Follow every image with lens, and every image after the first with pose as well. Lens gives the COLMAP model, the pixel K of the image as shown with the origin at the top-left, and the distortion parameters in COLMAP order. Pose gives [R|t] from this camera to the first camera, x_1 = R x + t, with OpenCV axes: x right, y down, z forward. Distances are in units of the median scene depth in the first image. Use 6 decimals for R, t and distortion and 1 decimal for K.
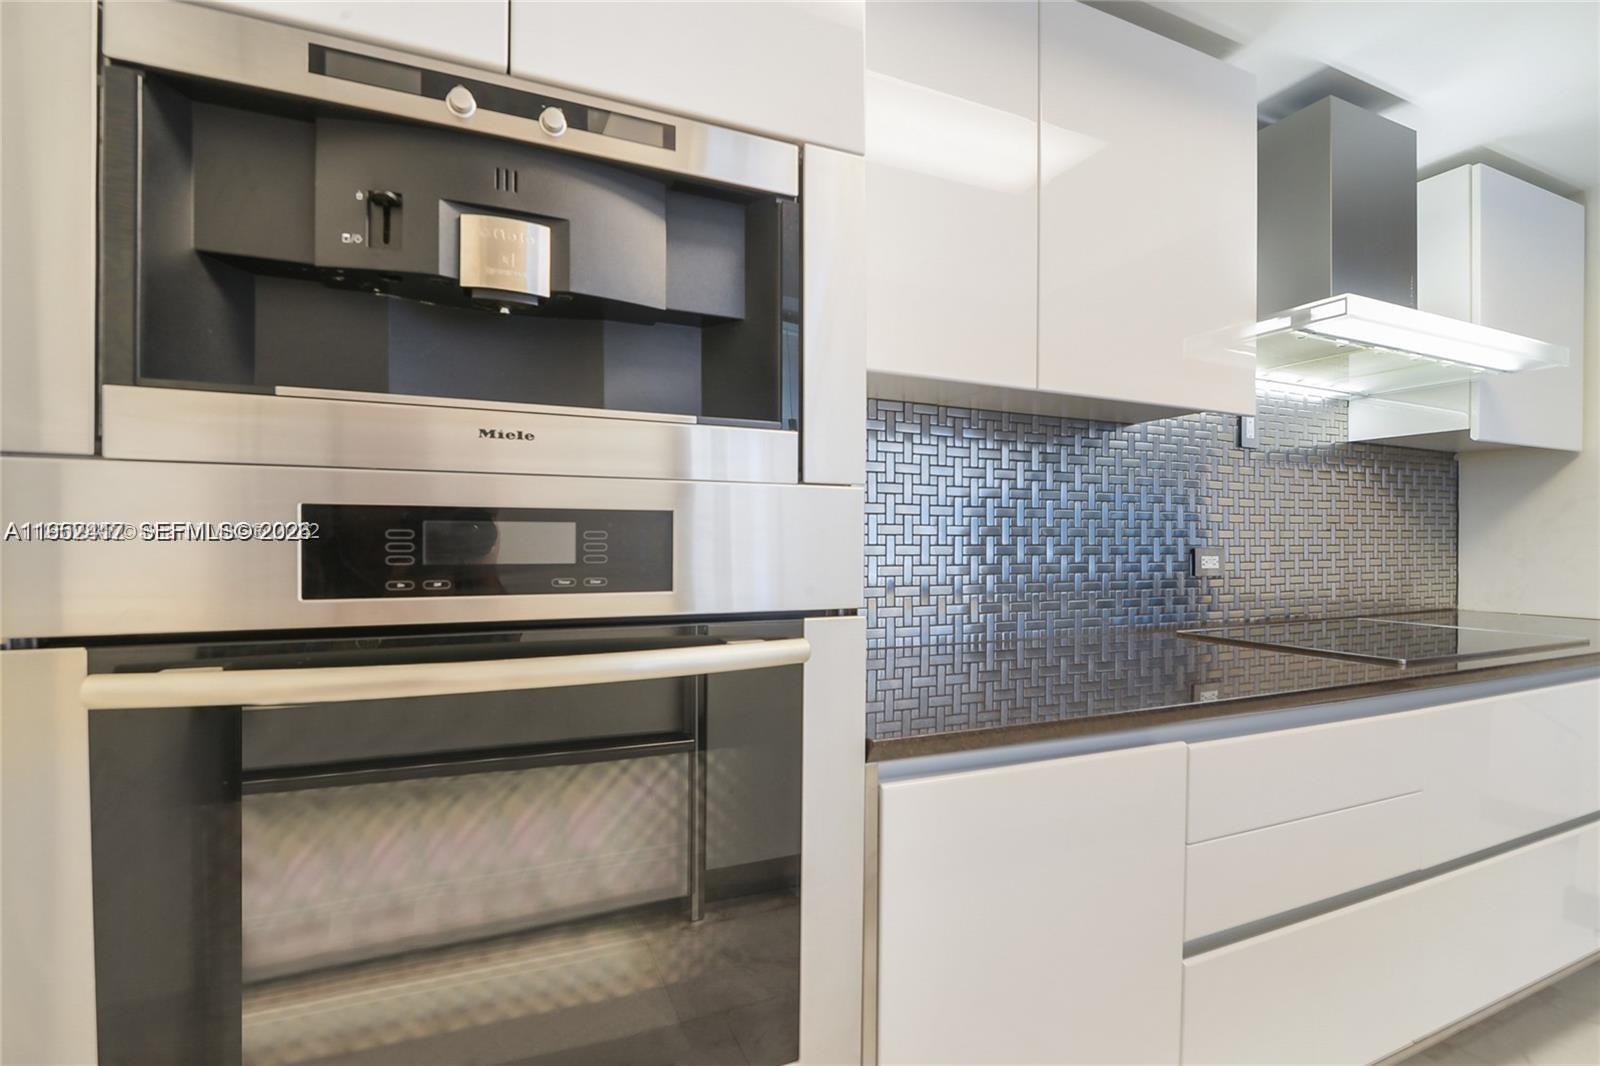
lens RADIAL K [[773.3, 0, 803.3], [0, 773.3, 537.5], [0, 0, 1]] dist [-0.003646, -0.000121]
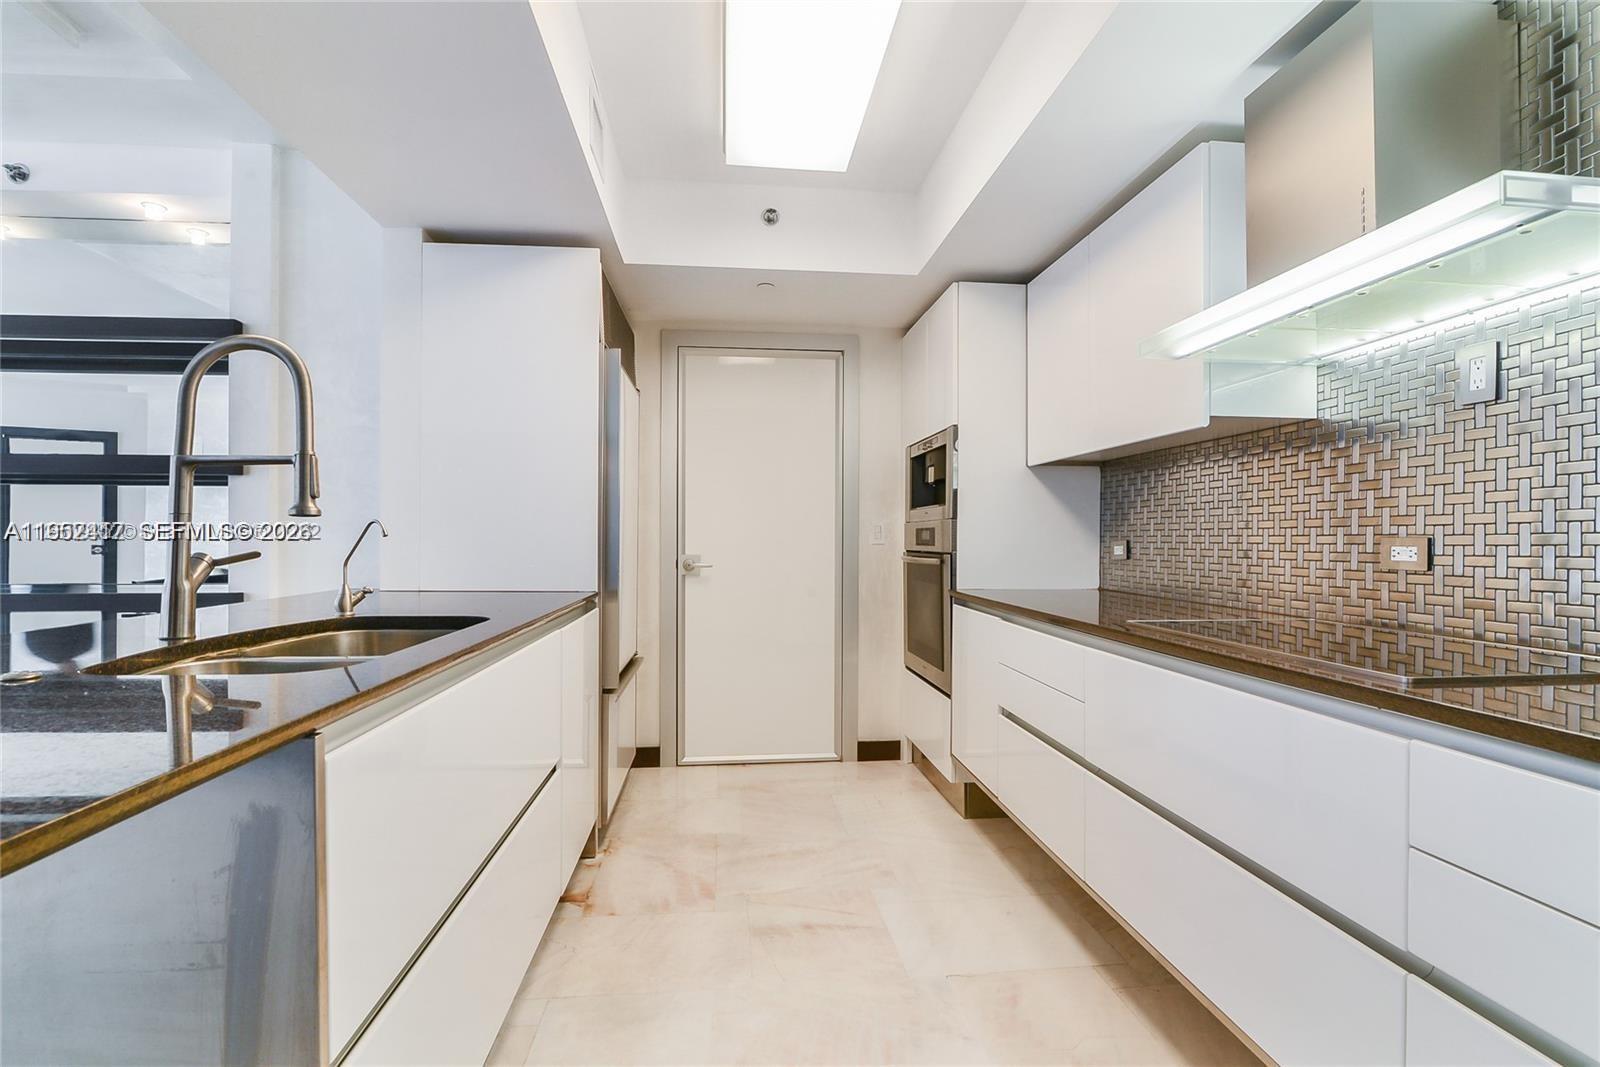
lens RADIAL K [[773.3, 0, 802.0], [0, 773.3, 534.8], [0, 0, 1]] dist [-0.003646, -0.000121]
pose [[-0.351992, -0.005594, -0.935986, 1.606257], [0.007092, 0.999938, -0.008643, 0.013768], [0.935976, -0.009680, -0.351930, 0.698418]]
